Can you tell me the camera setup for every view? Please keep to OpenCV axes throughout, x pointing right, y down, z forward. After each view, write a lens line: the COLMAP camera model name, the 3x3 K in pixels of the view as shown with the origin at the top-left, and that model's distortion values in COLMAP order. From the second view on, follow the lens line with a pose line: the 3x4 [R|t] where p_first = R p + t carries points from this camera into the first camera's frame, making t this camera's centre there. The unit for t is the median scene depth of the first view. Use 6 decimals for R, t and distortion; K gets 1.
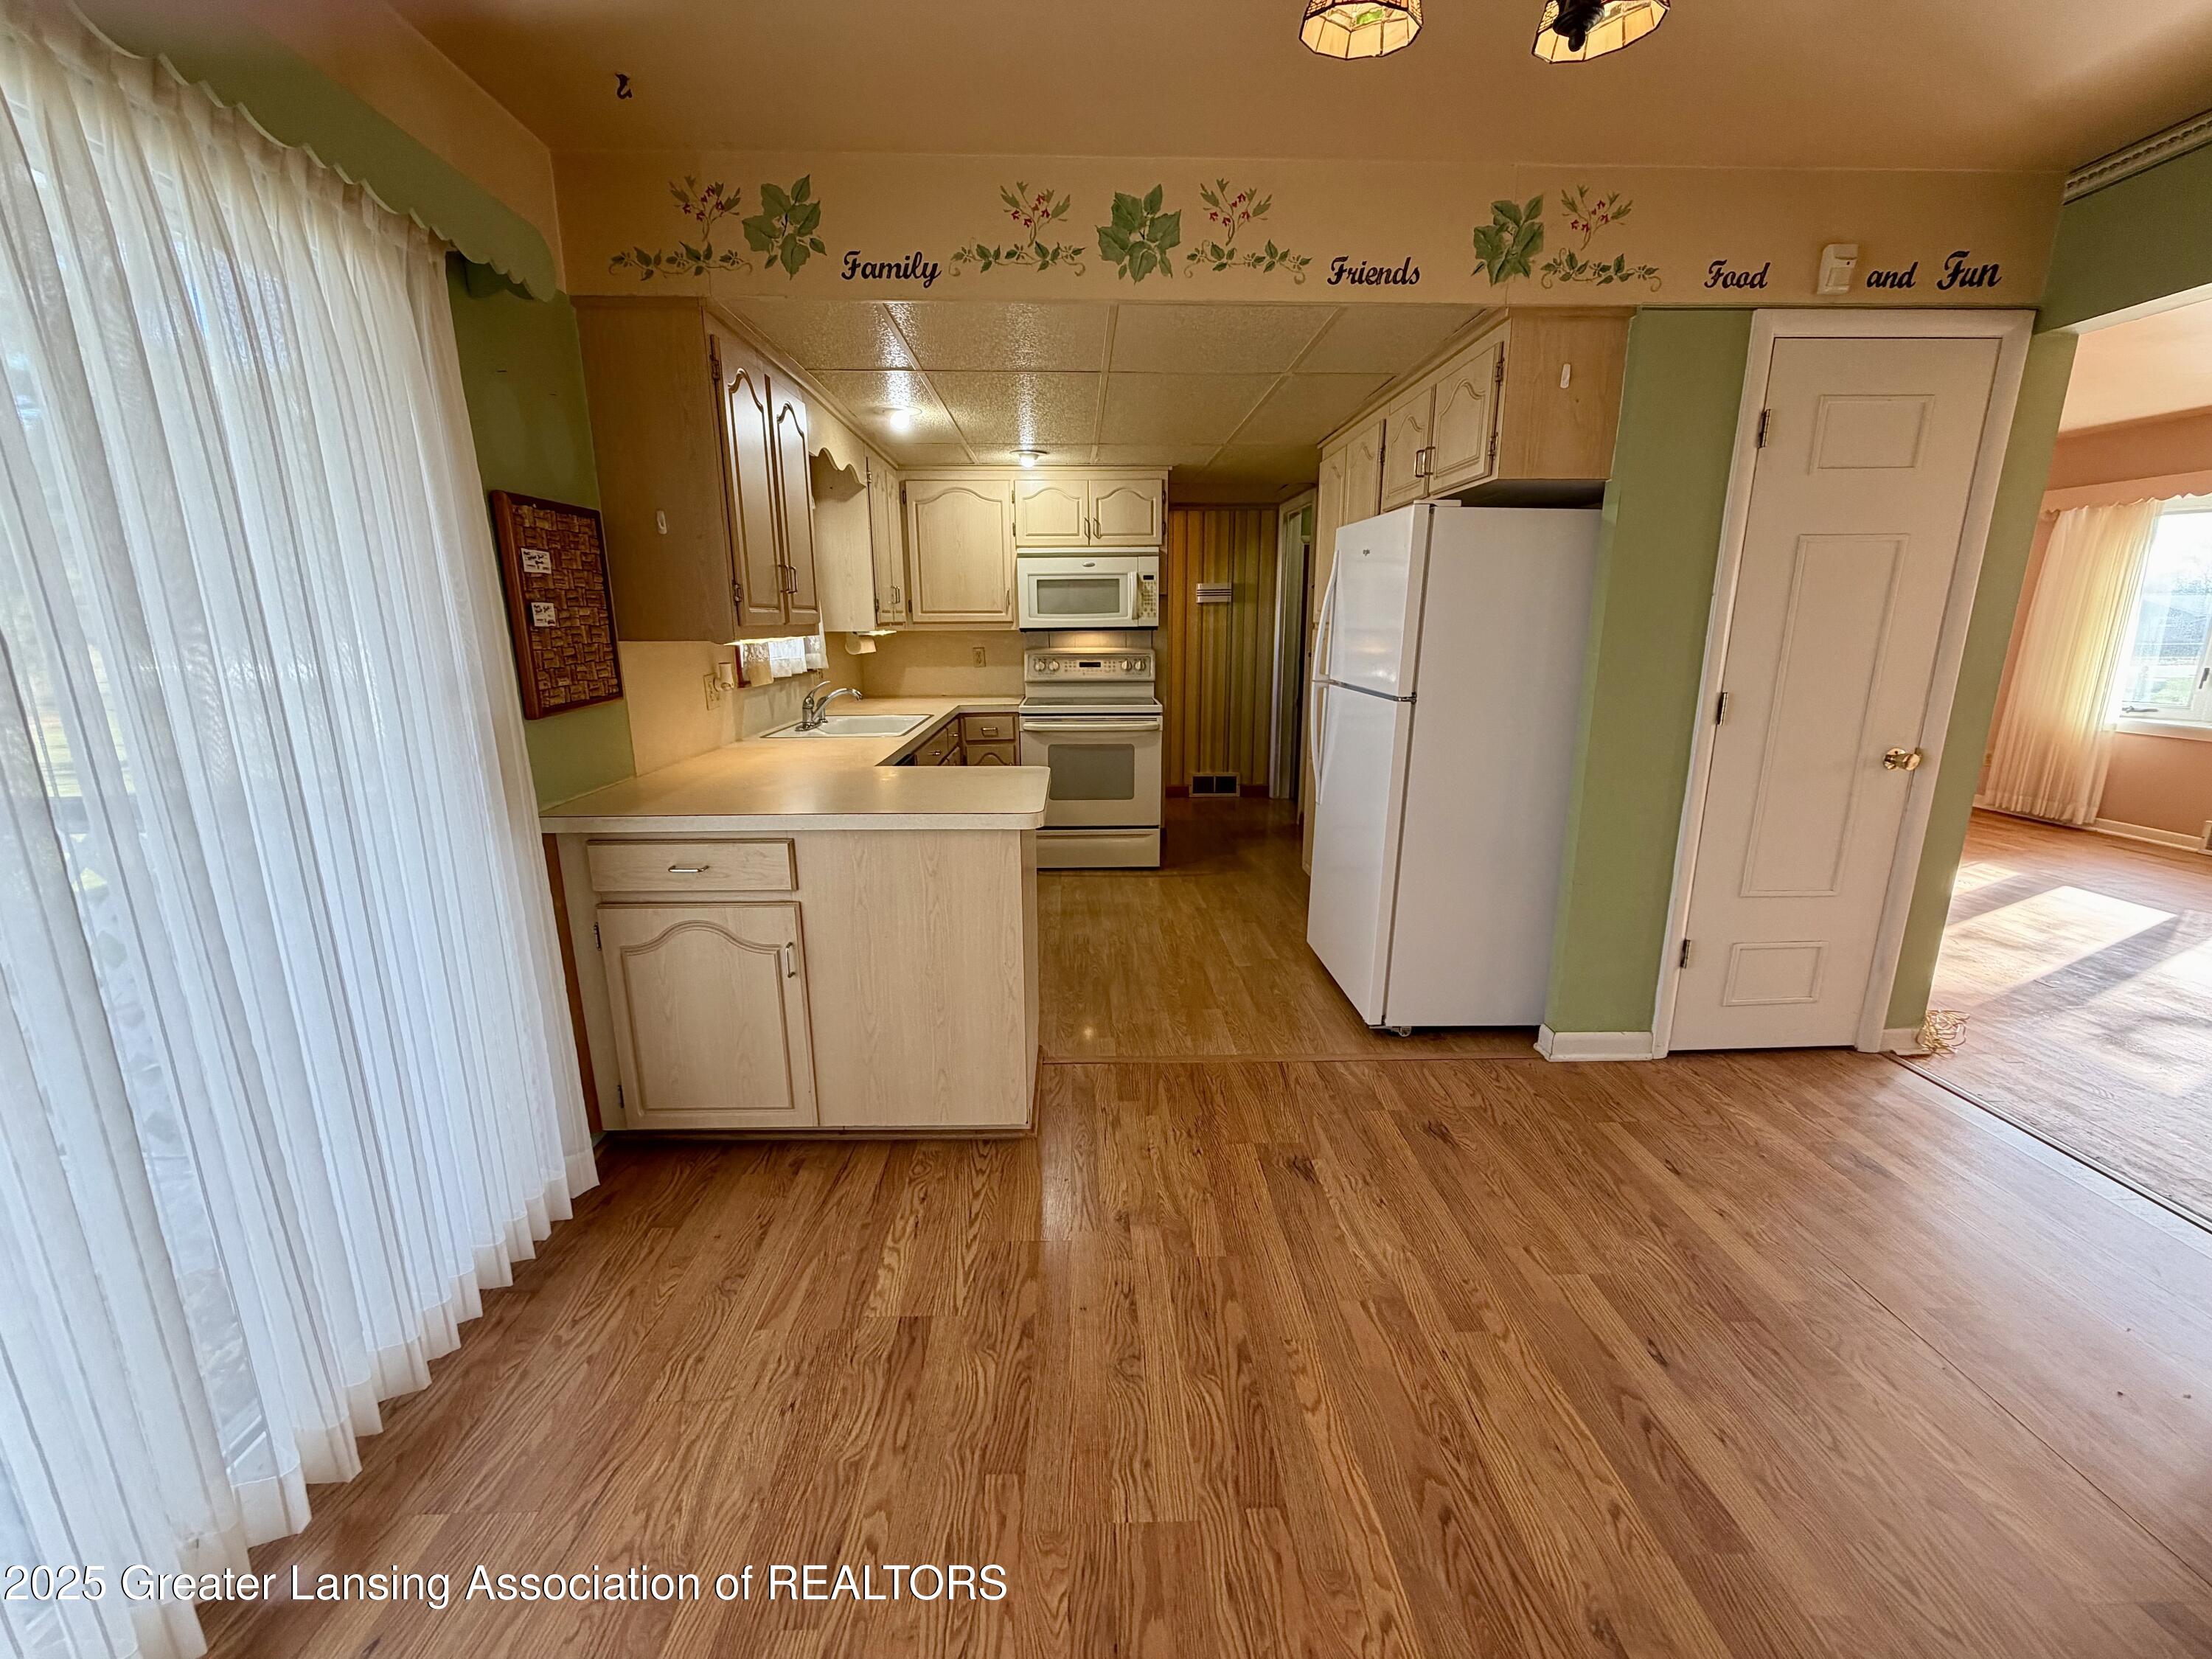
lens RADIAL K [[880.7, 0, 1100.9], [0, 880.7, 828.5], [0, 0, 1]] dist [-0.000580, -0.000002]
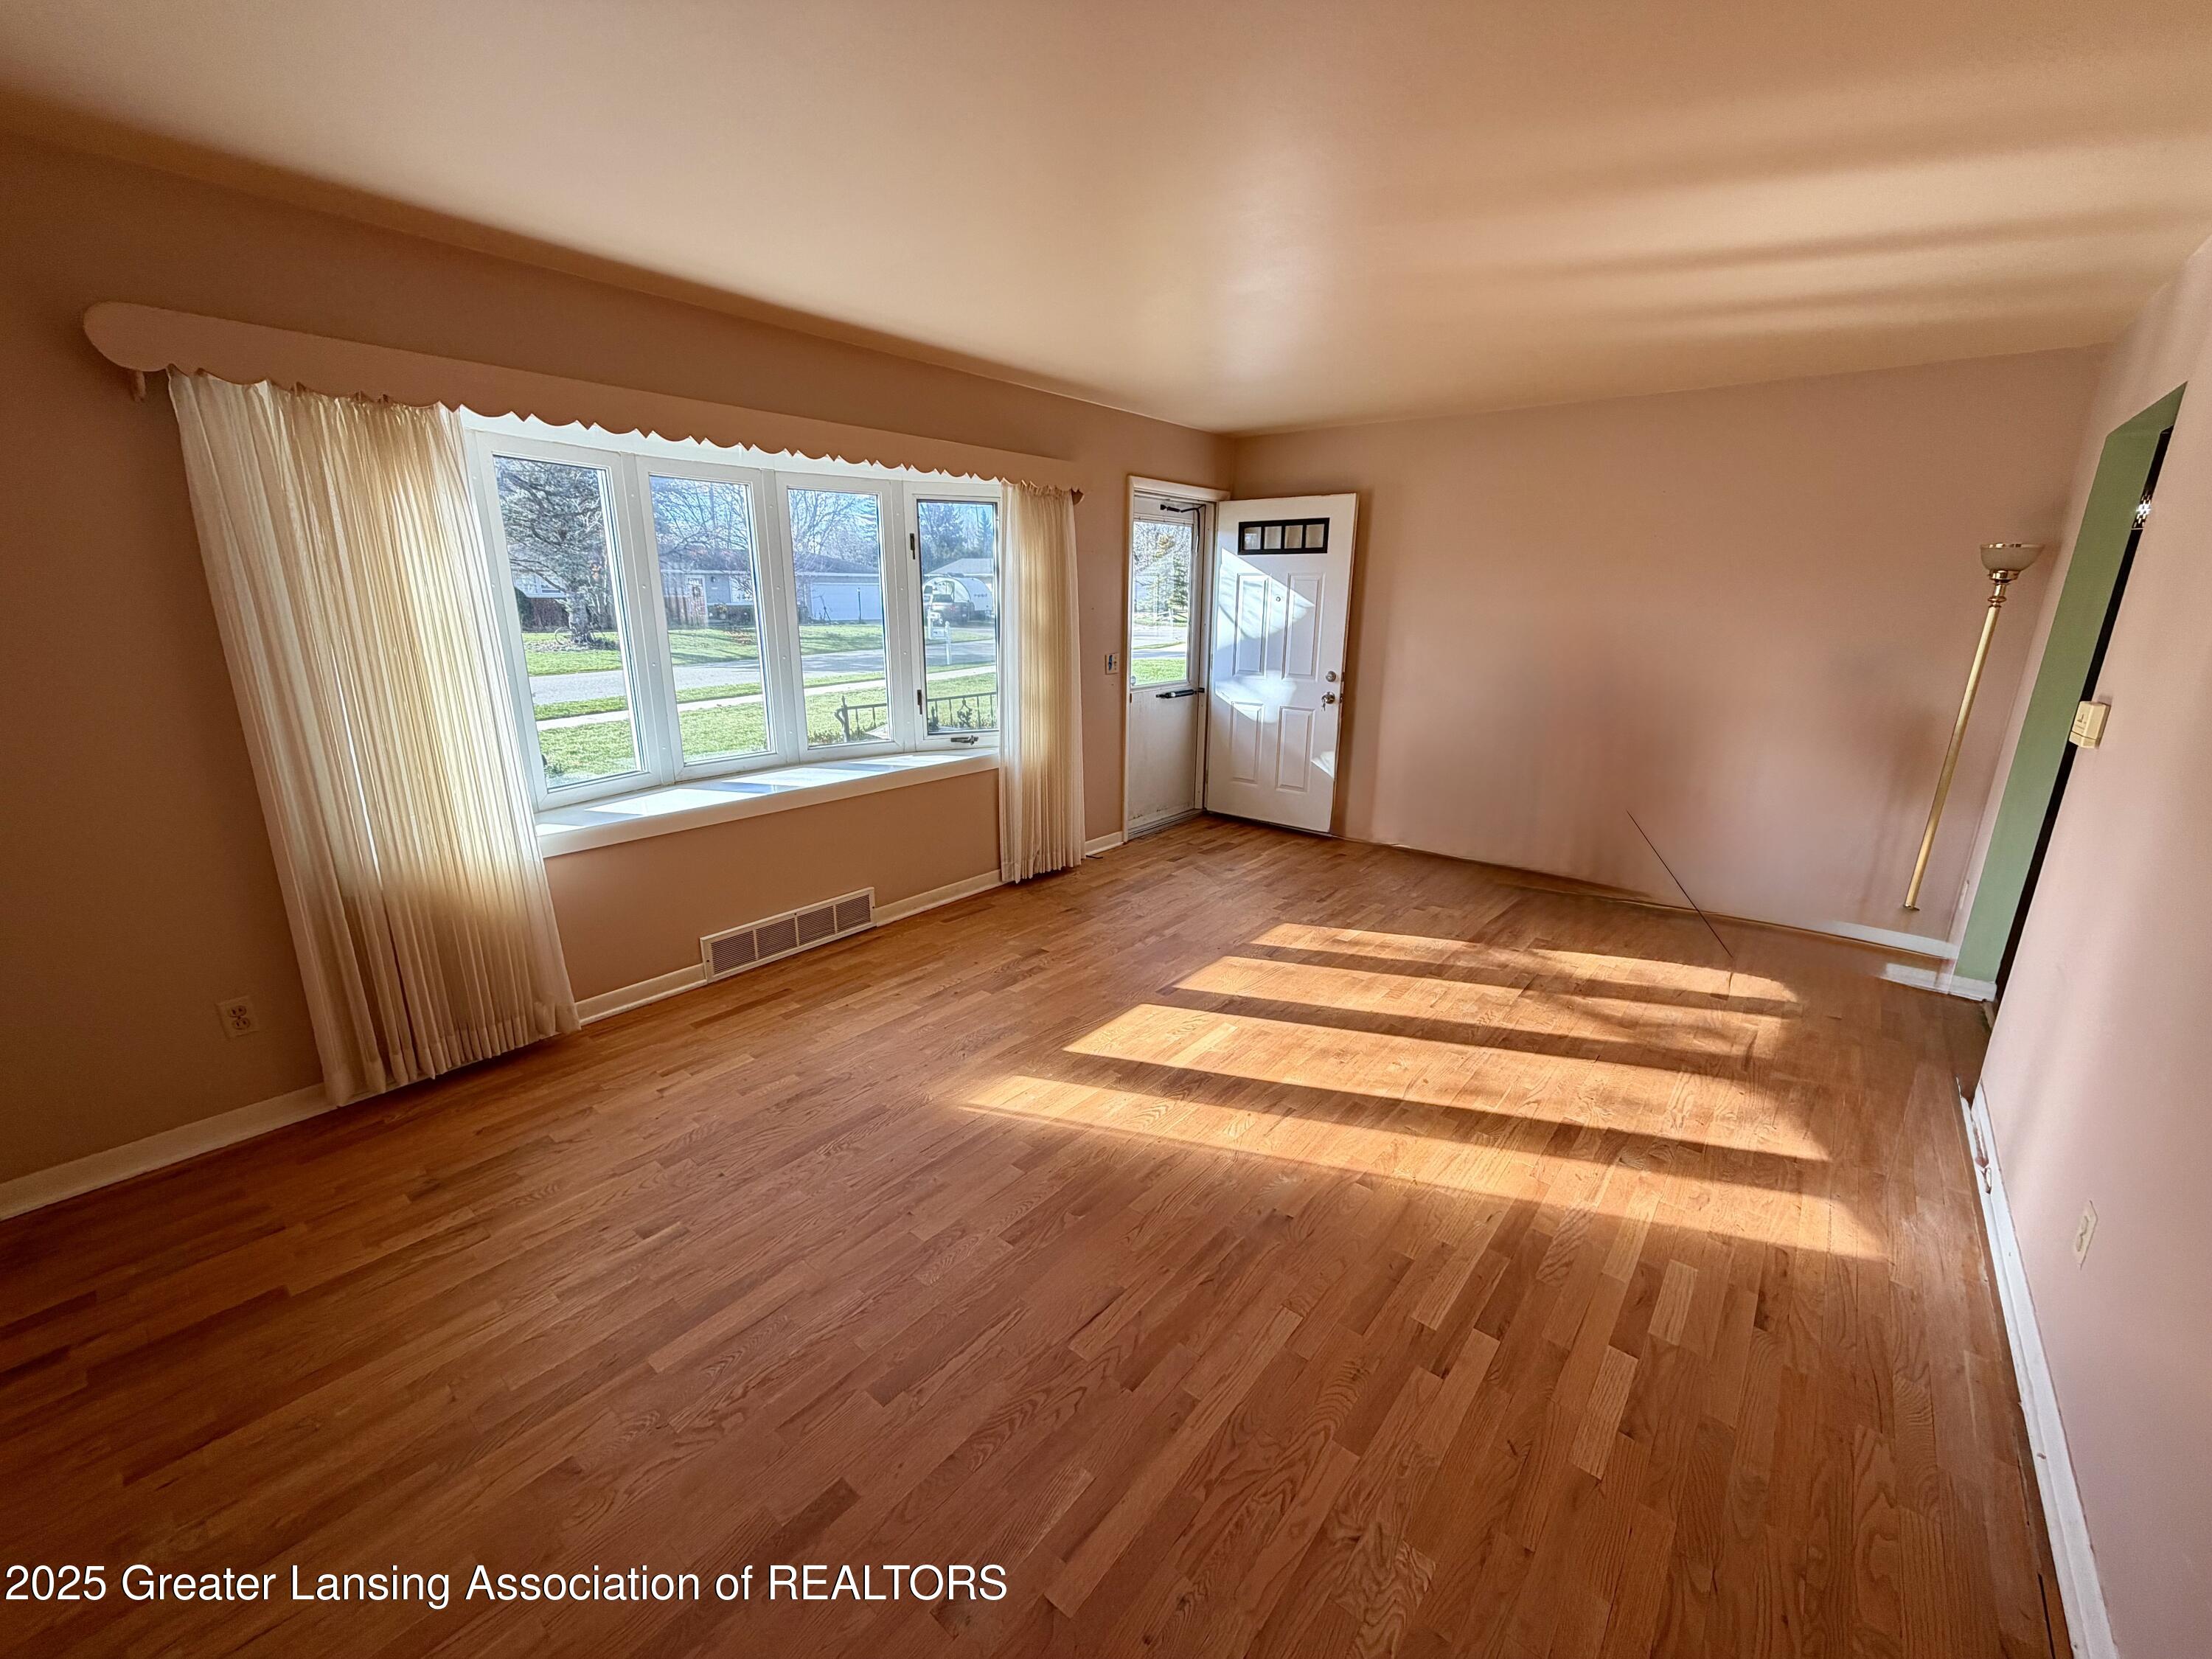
lens RADIAL K [[880.7, 0, 1100.9], [0, 880.7, 828.5], [0, 0, 1]] dist [-0.000580, -0.000002]
pose [[-0.747774, -0.177822, 0.639697, 1.262237], [0.148981, 0.893962, 0.422653, -0.696794], [-0.647022, 0.411352, -0.641990, 2.542606]]
